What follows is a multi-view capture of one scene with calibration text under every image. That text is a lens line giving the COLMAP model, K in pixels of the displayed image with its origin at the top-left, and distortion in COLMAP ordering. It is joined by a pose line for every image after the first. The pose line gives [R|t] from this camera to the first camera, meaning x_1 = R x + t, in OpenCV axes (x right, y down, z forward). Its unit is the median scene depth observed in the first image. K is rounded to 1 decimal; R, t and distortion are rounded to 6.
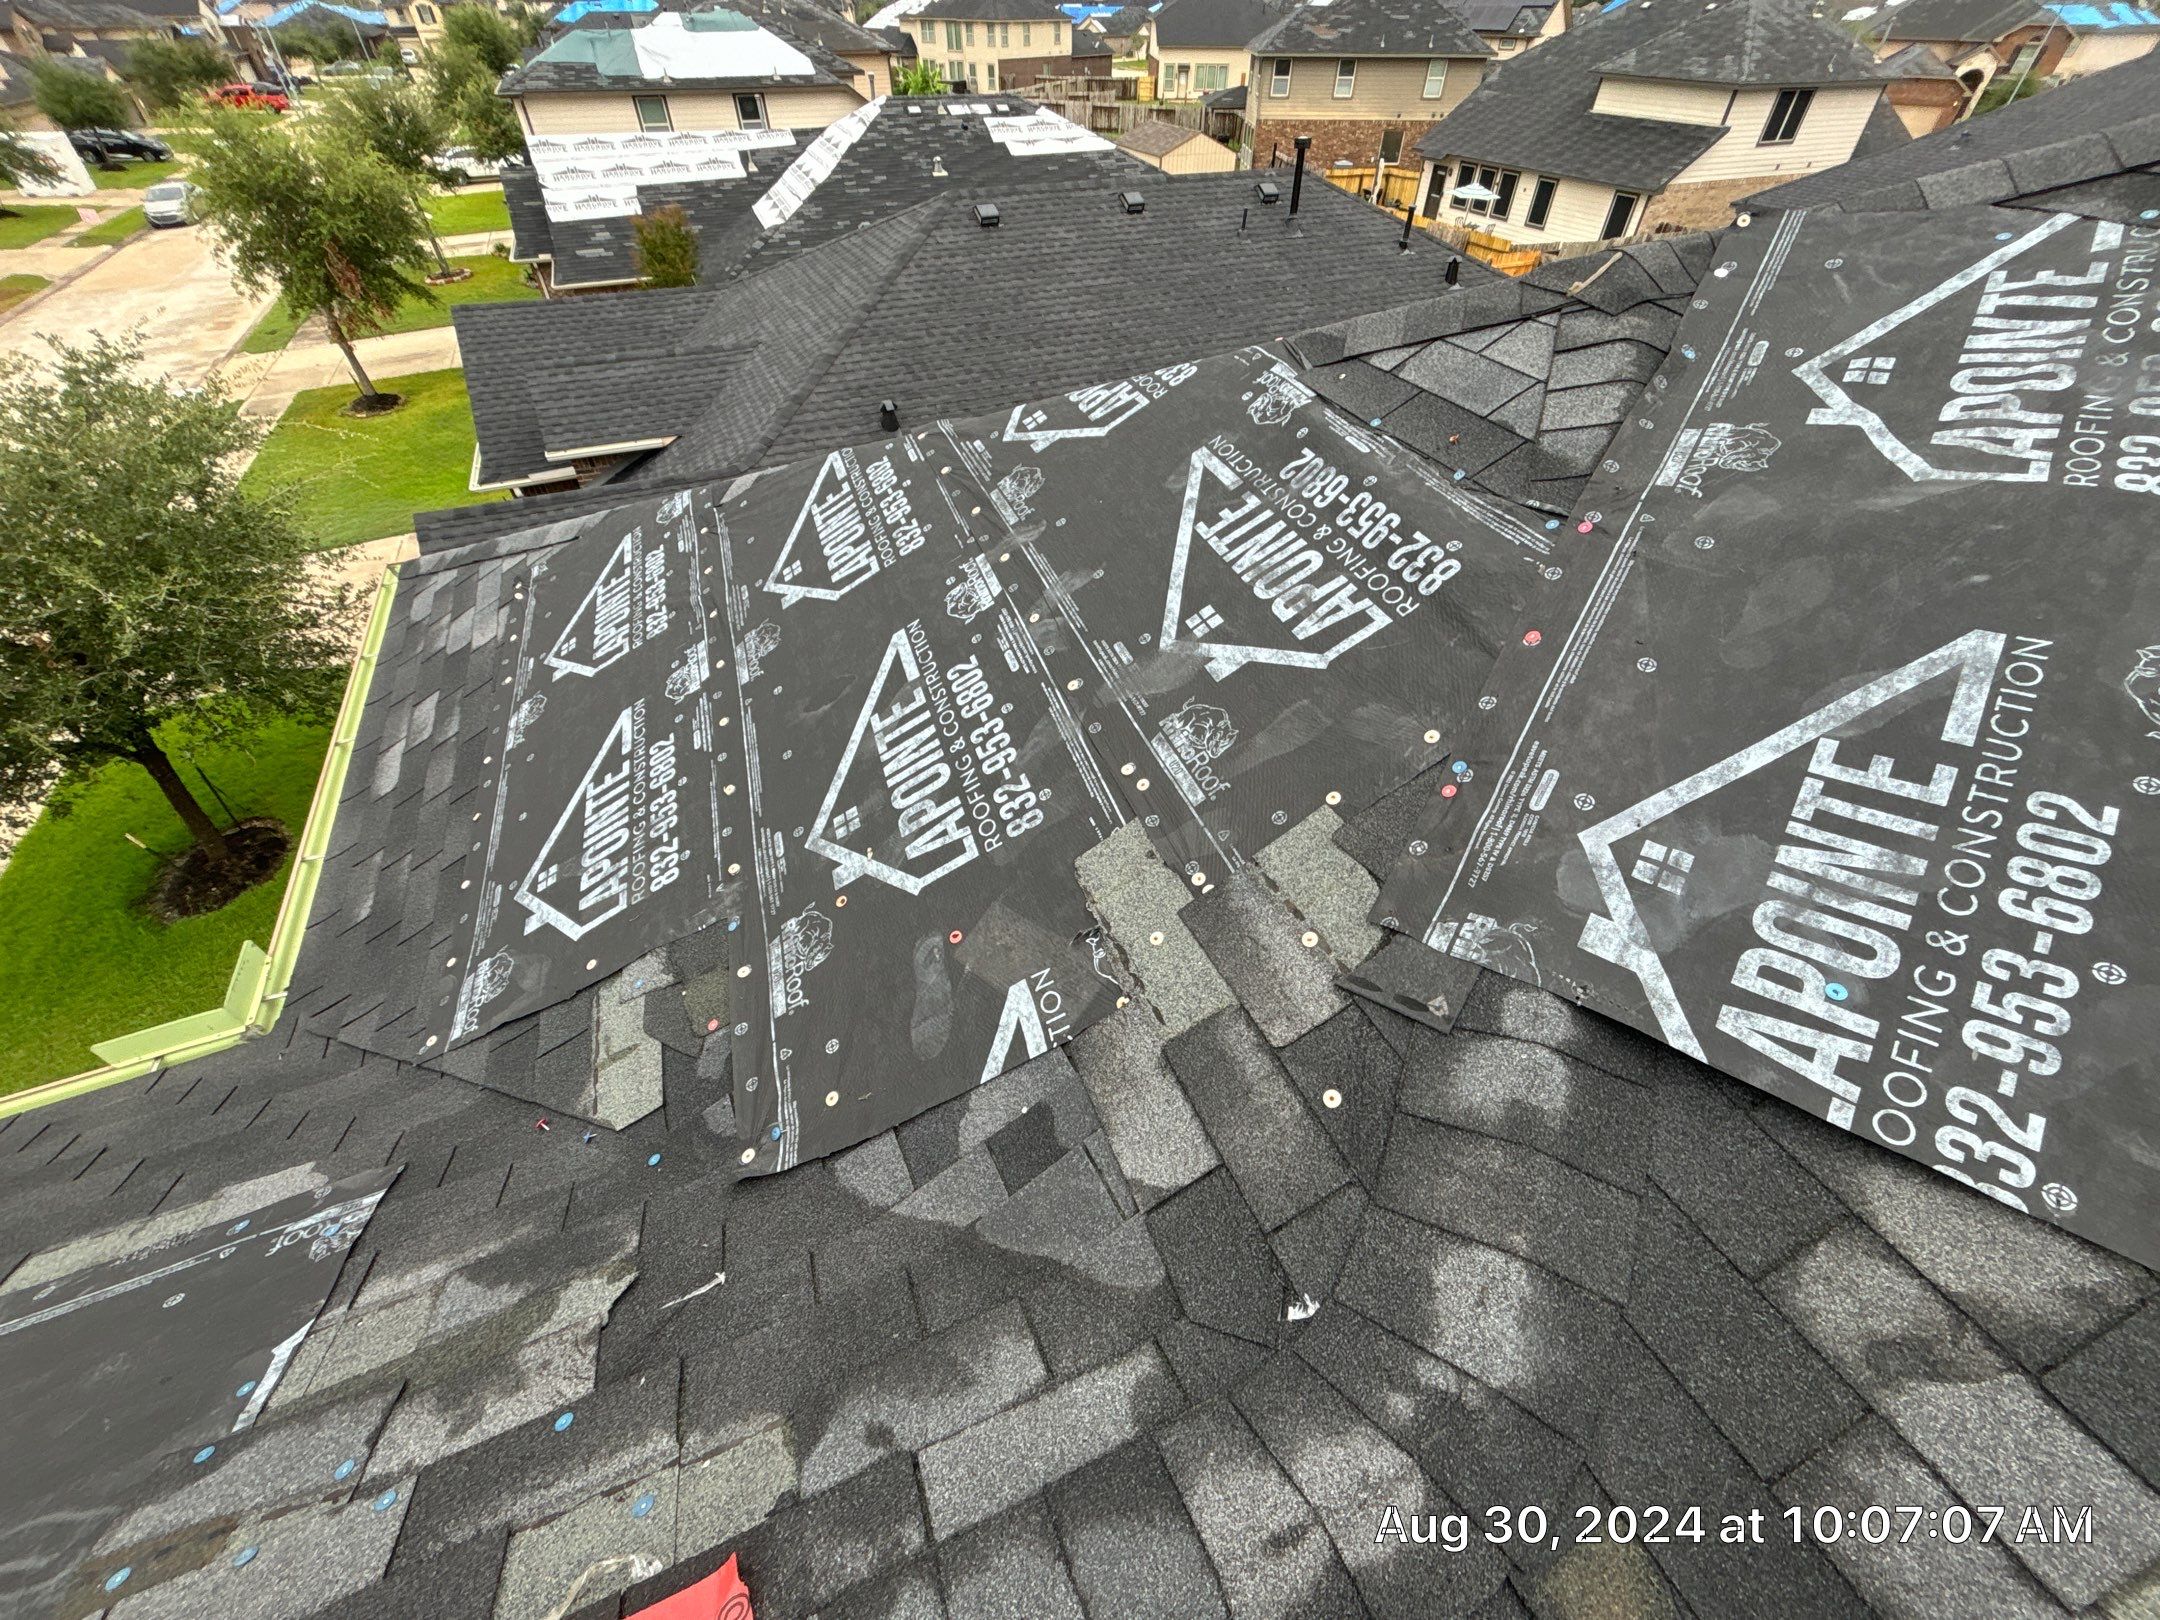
lens RADIAL K [[869.0, 0, 1080.6], [0, 869.0, 817.9], [0, 0, 1]] dist [-0.003879, 0.003028]
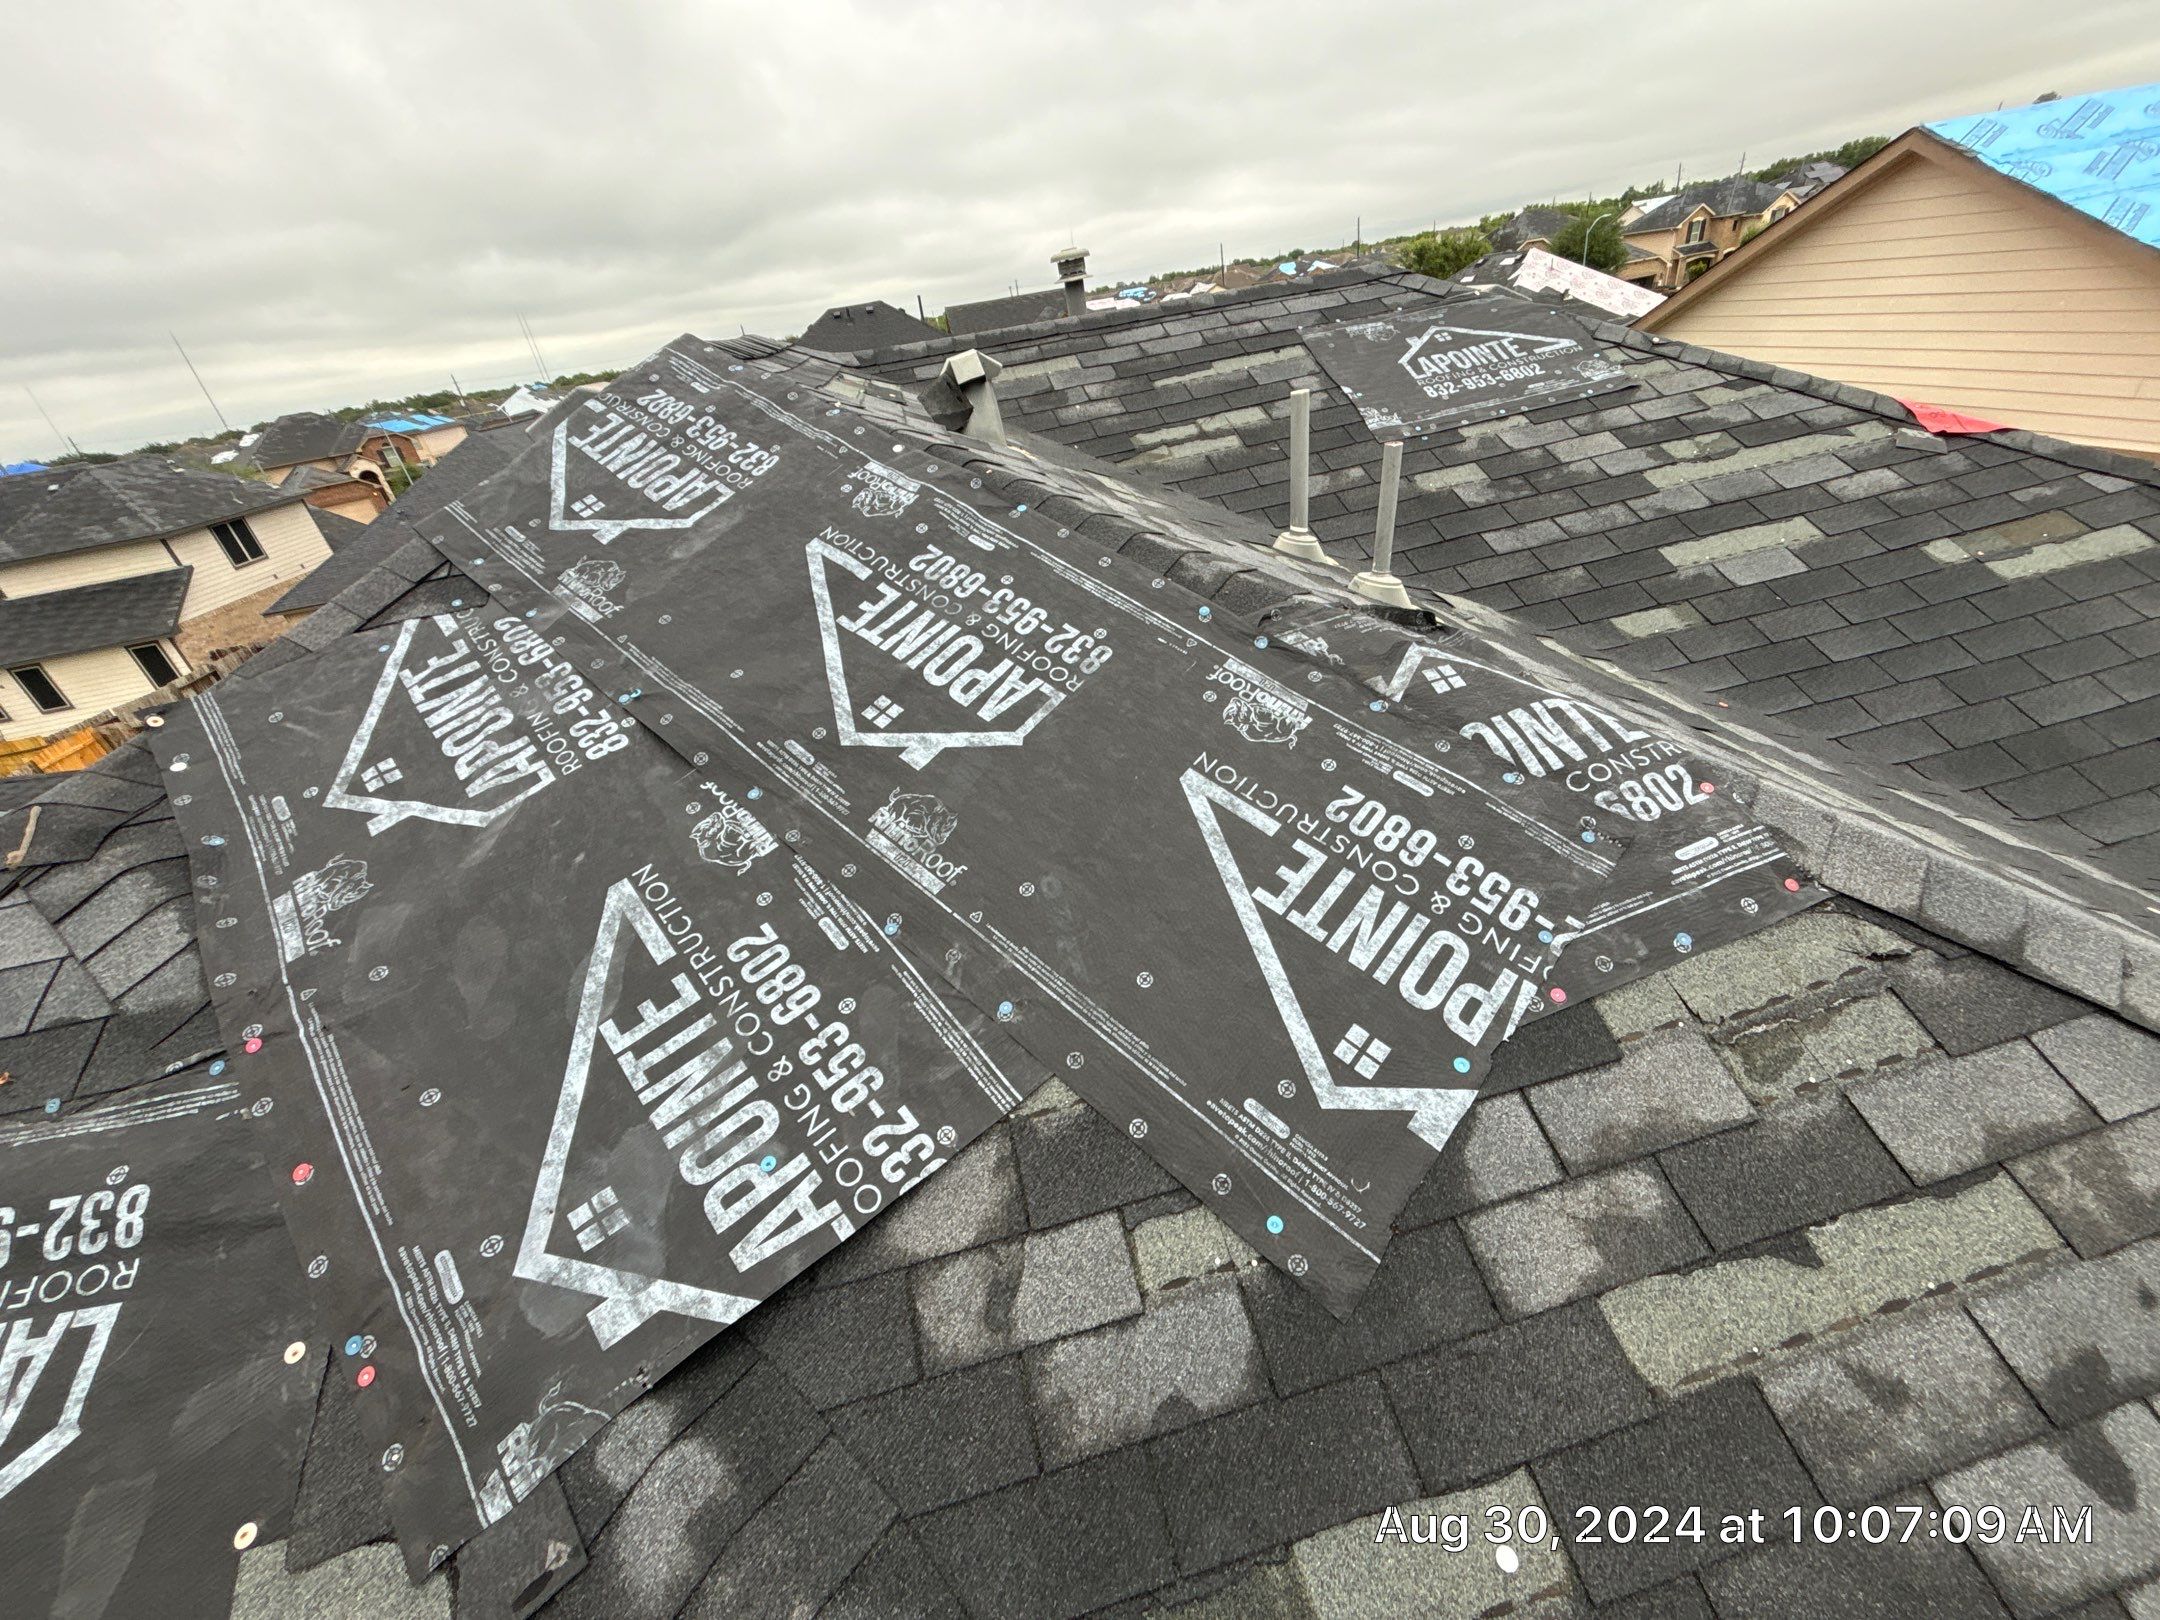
lens RADIAL K [[869.0, 0, 1080.6], [0, 869.0, 817.9], [0, 0, 1]] dist [-0.003879, 0.003028]
pose [[0.230383, -0.535961, 0.812200, 0.225061], [0.771970, 0.608814, 0.182778, 0.020809], [-0.592441, 0.584885, 0.554006, -0.174554]]
